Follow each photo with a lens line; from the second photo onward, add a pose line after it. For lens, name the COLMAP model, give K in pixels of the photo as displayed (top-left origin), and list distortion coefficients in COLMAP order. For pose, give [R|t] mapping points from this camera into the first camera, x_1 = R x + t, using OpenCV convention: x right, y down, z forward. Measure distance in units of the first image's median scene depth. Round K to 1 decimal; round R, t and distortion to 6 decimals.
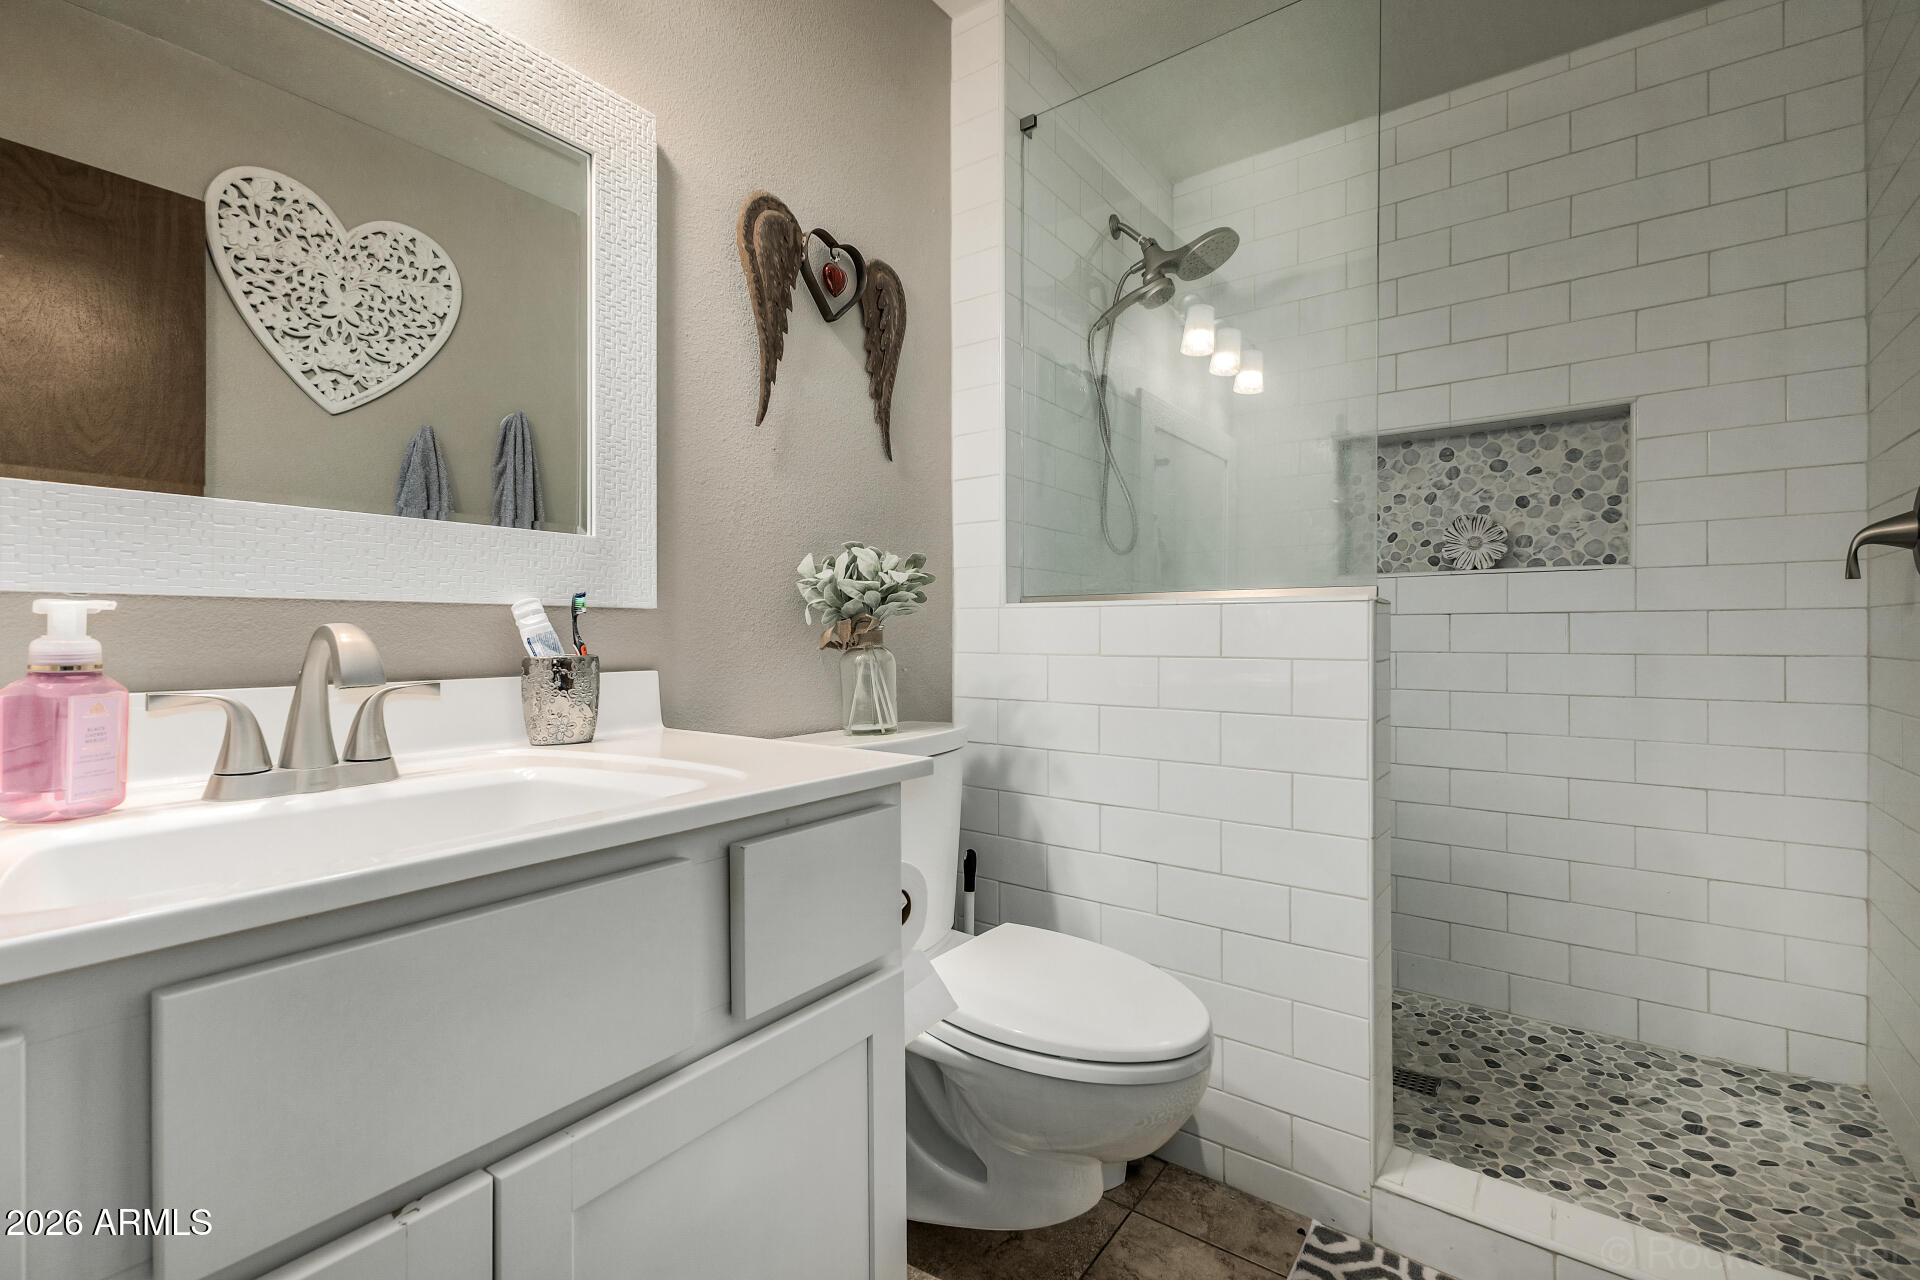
lens RADIAL K [[825.8, 0, 964.0], [0, 825.8, 629.4], [0, 0, 1]] dist [0.012843, -0.005387]
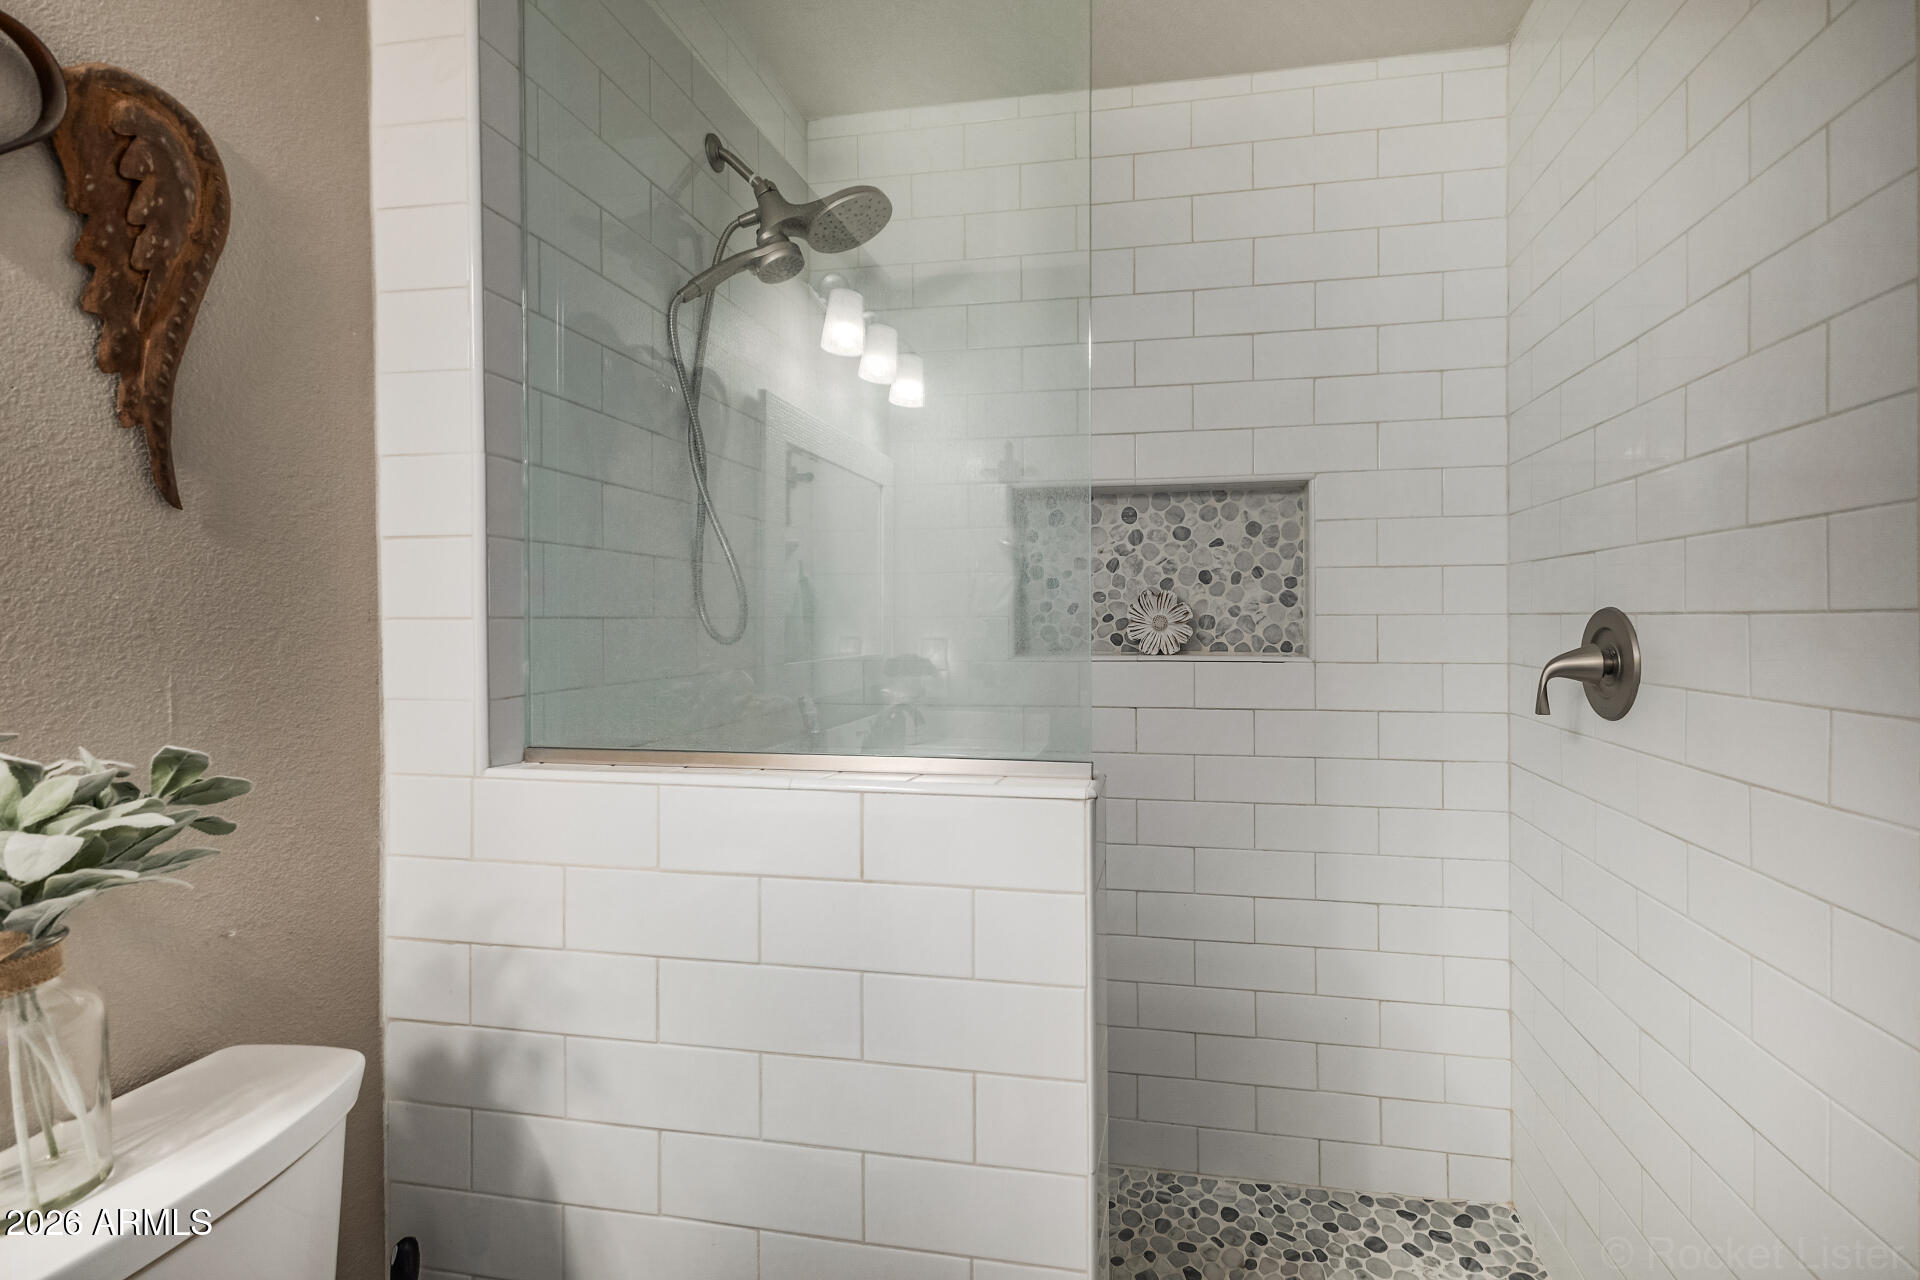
lens RADIAL K [[837.2, 0, 1025.5], [0, 837.2, 603.6], [0, 0, 1]] dist [0.002015, 0.000432]
pose [[0.892121, -0.001378, 0.451795, 0.105857], [0.004968, 0.999965, -0.006759, -0.121012], [-0.451770, 0.008275, 0.892096, 0.299570]]
